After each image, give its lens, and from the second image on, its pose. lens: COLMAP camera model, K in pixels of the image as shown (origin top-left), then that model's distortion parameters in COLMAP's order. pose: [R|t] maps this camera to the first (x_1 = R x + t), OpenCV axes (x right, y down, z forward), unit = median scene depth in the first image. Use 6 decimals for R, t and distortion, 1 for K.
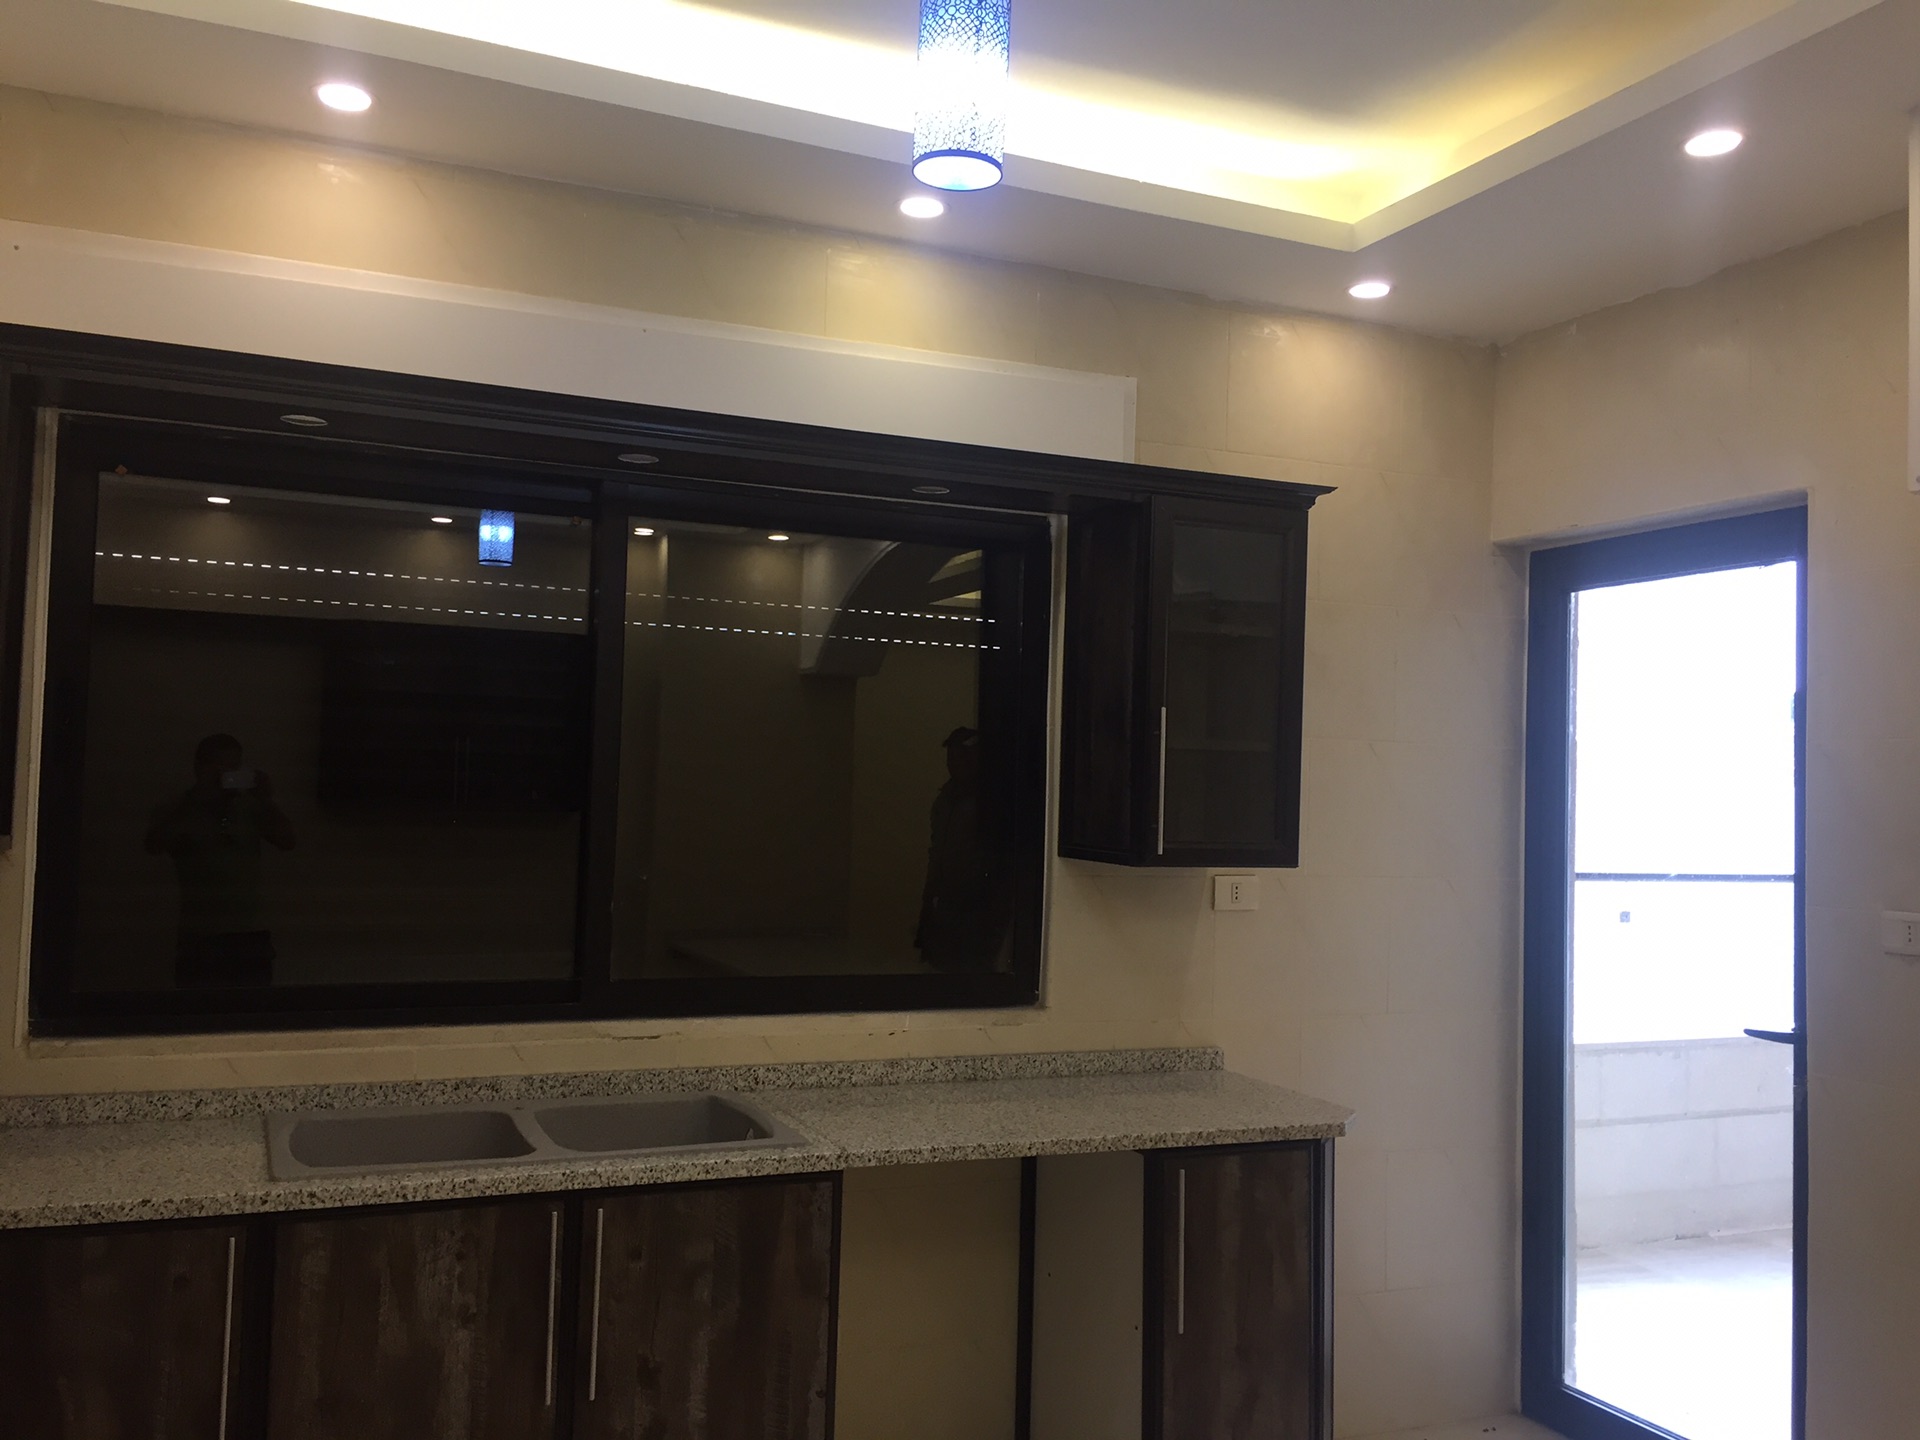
lens RADIAL K [[1650.1, 0, 960.0], [0, 1650.1, 720.0], [0, 0, 1]] dist [0.098302, -0.145110]
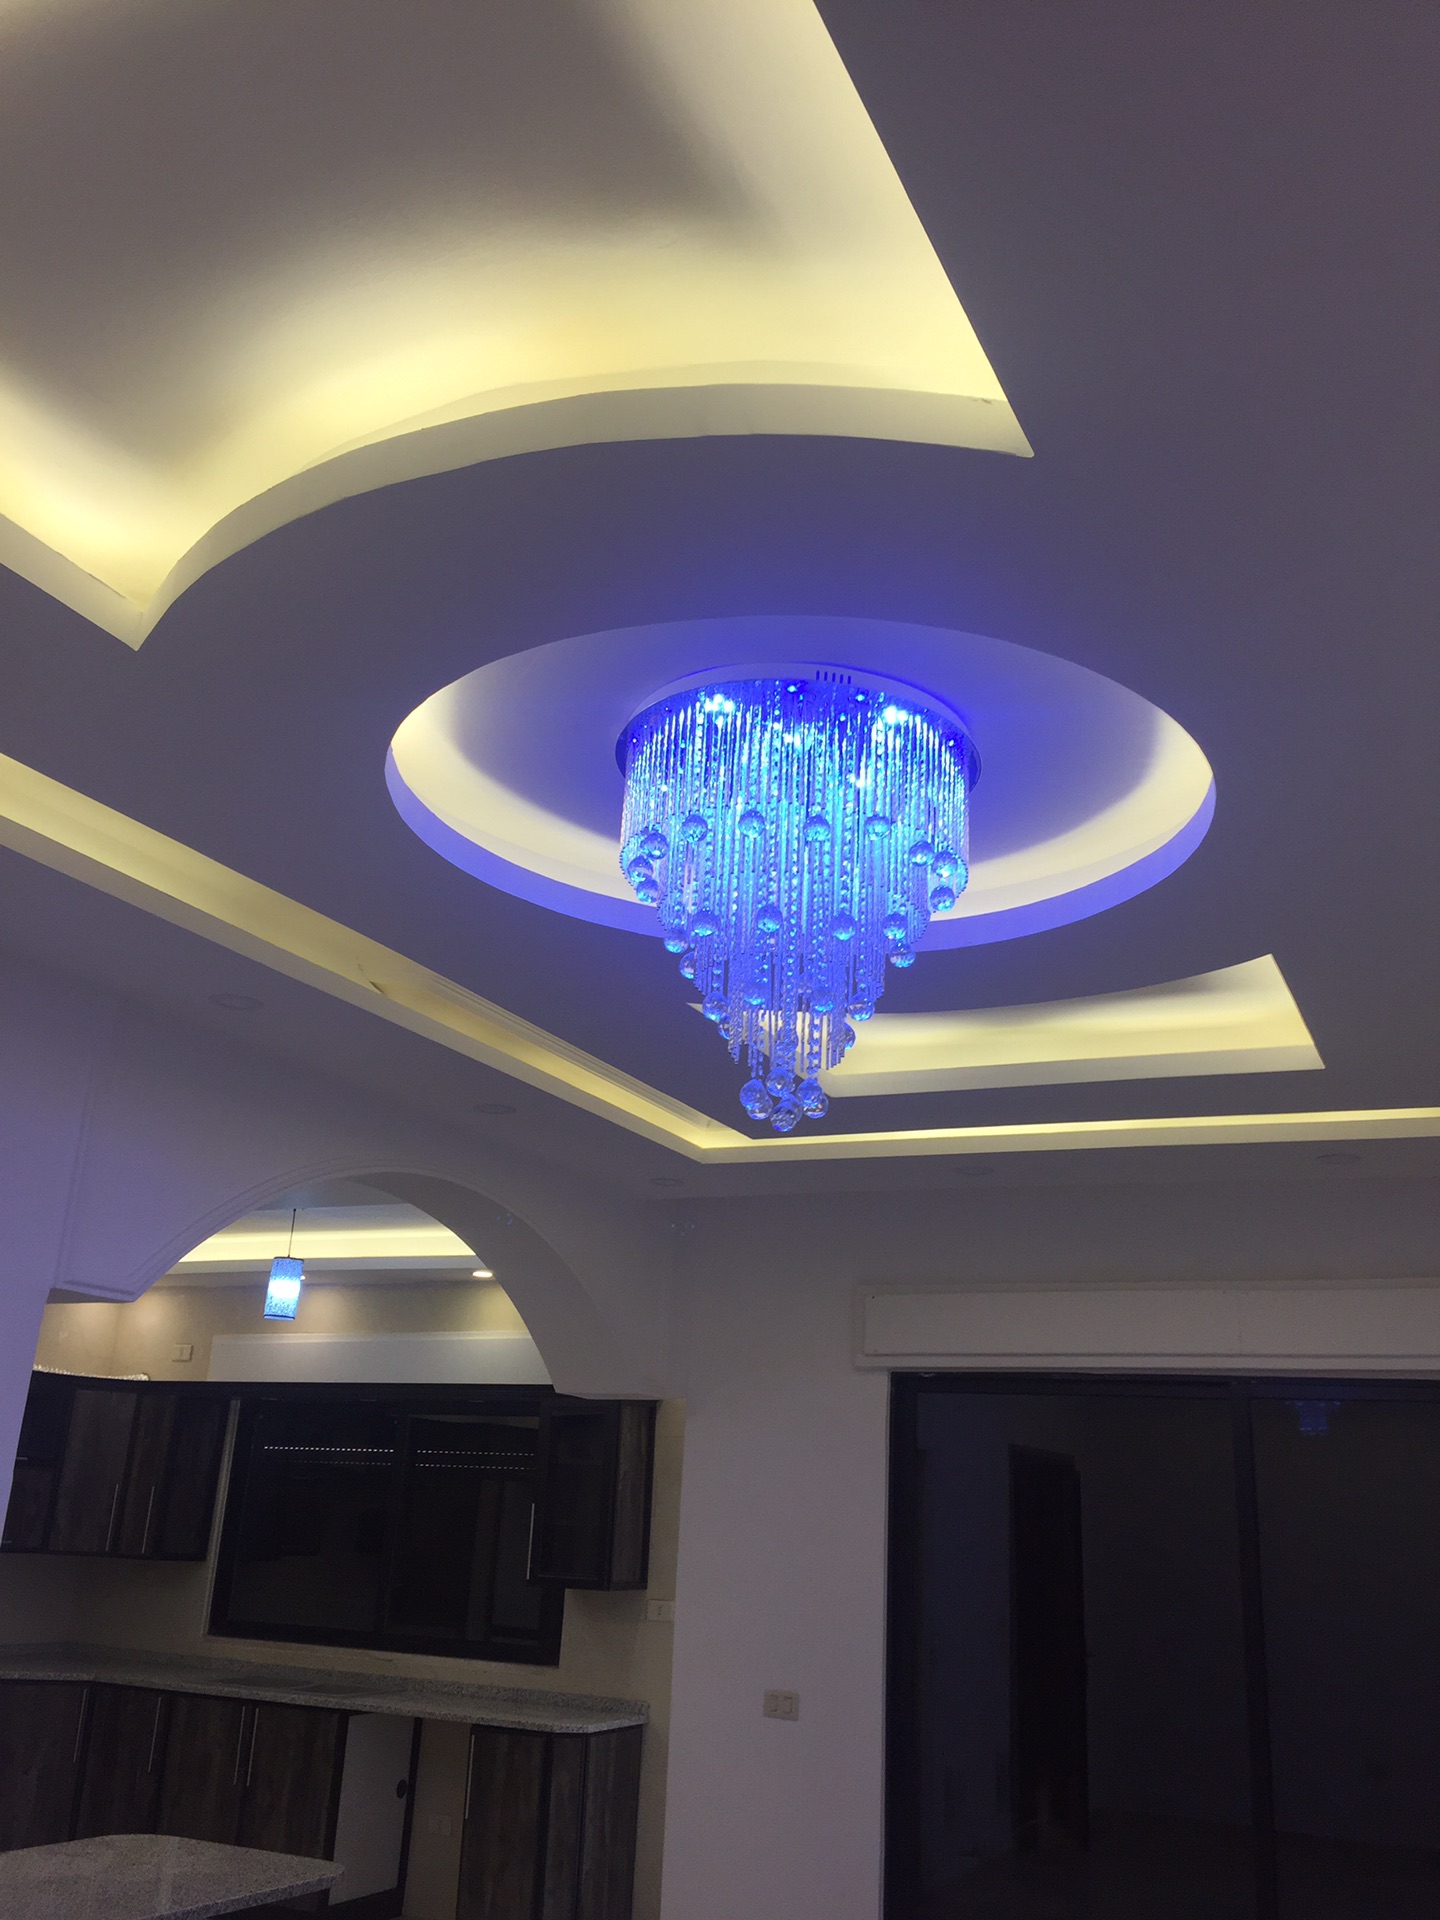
lens RADIAL K [[1667.7, 0, 724.5], [0, 1667.7, 953.0], [0, 0, 1]] dist [0.105730, -0.158931]
pose [[0.659089, -0.237058, -0.713726, 2.219382], [0.001971, 0.949563, -0.313569, 0.000163], [0.752062, 0.205263, 0.626314, -0.334931]]
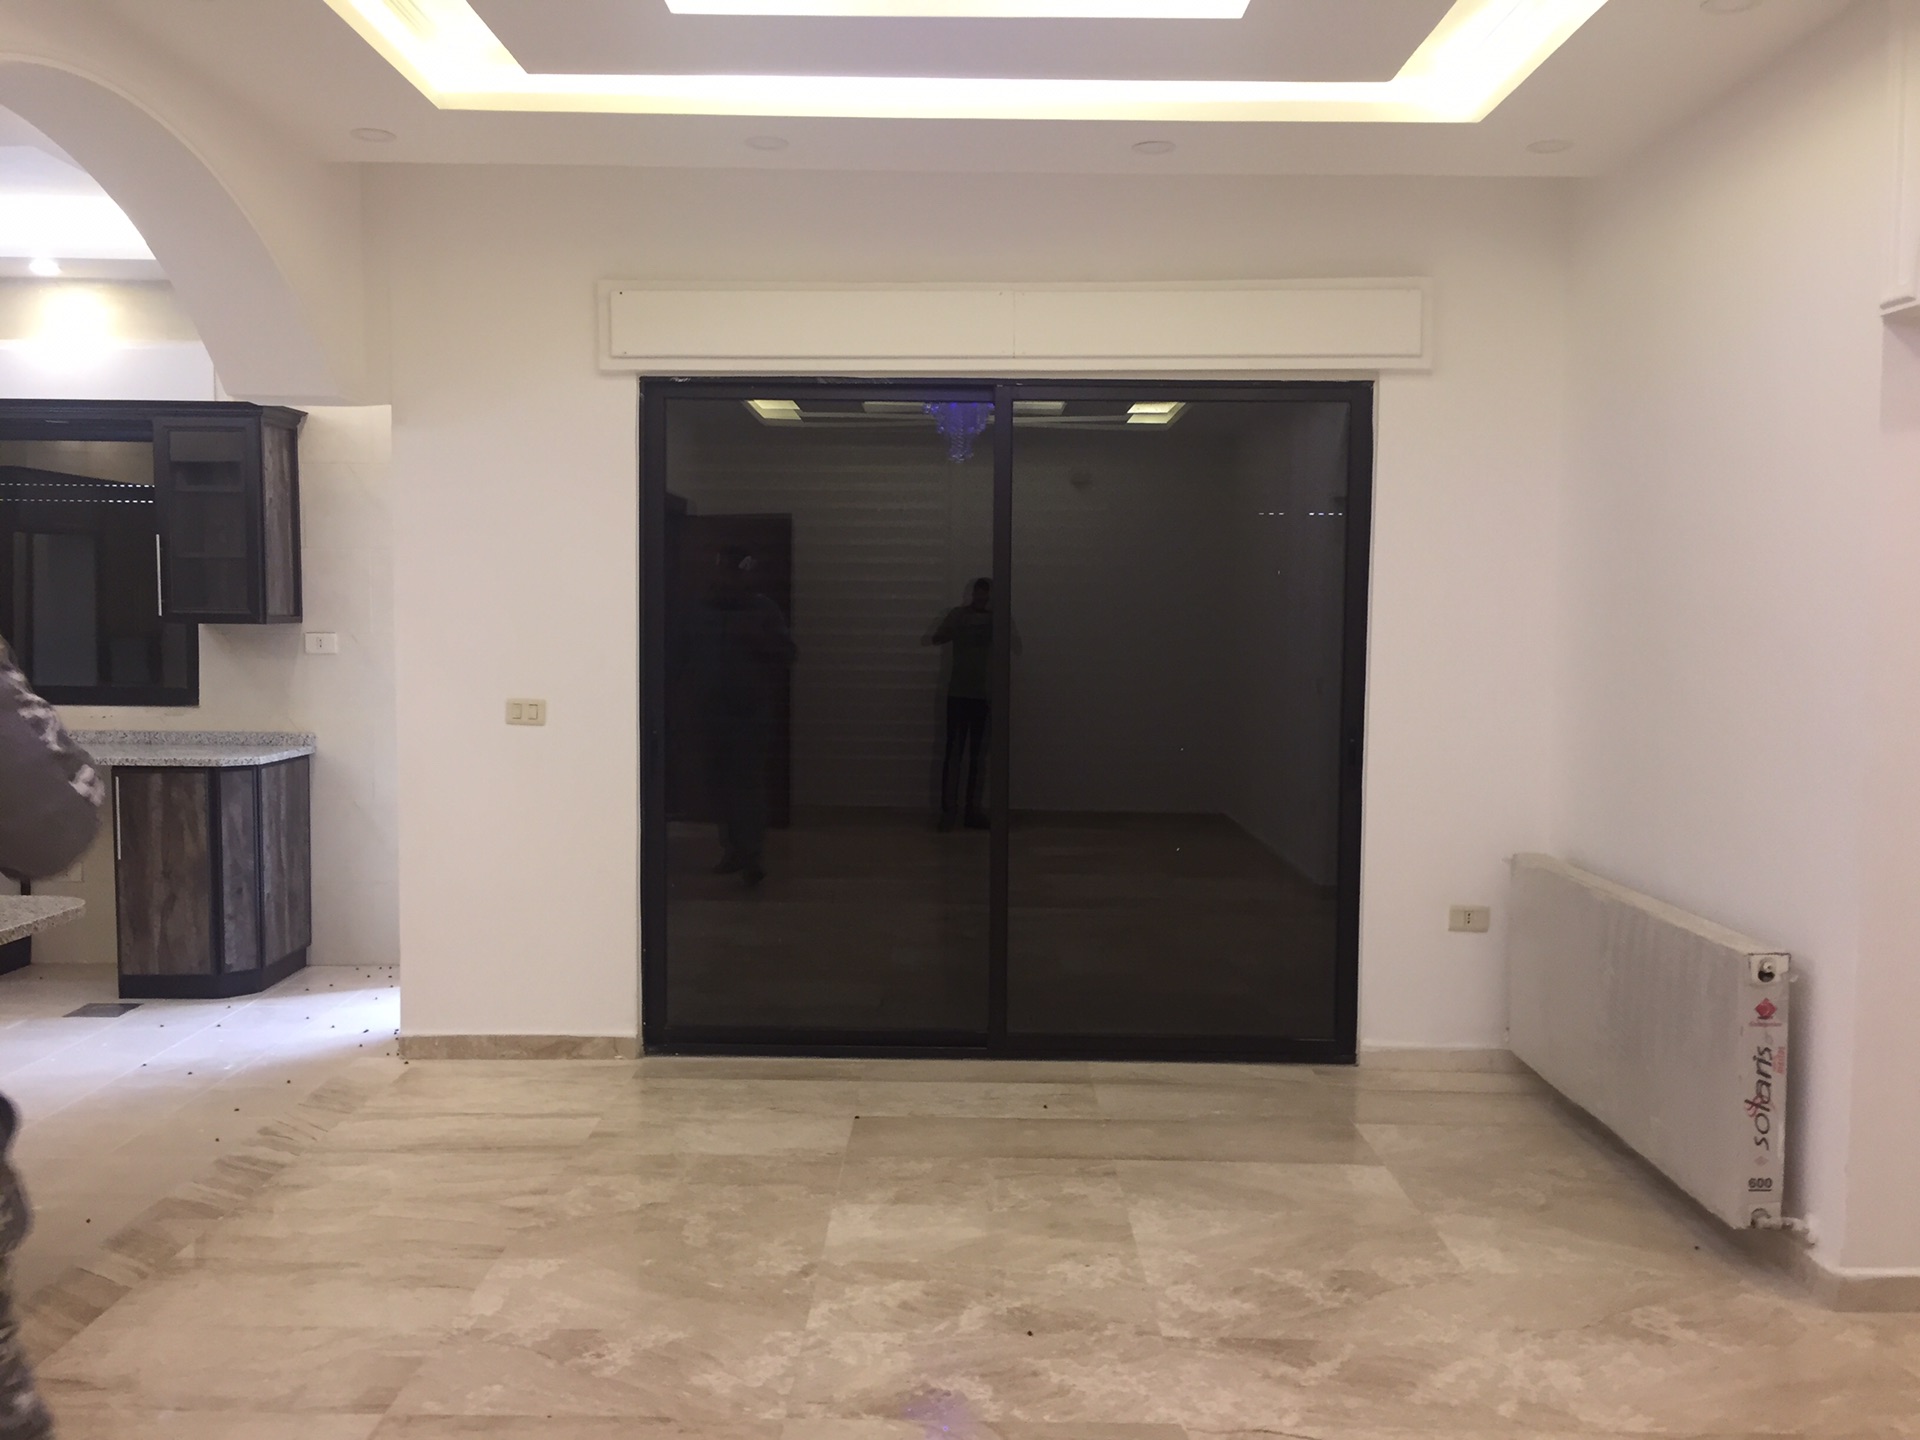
lens RADIAL K [[1667.7, 0, 954.3], [0, 1667.7, 713.2], [0, 0, 1]] dist [0.105730, -0.158931]
pose [[0.912797, 0.005230, -0.408380, 1.880700], [0.032675, 0.995777, 0.085788, 0.064212], [0.407104, -0.091651, 0.908772, -0.385701]]
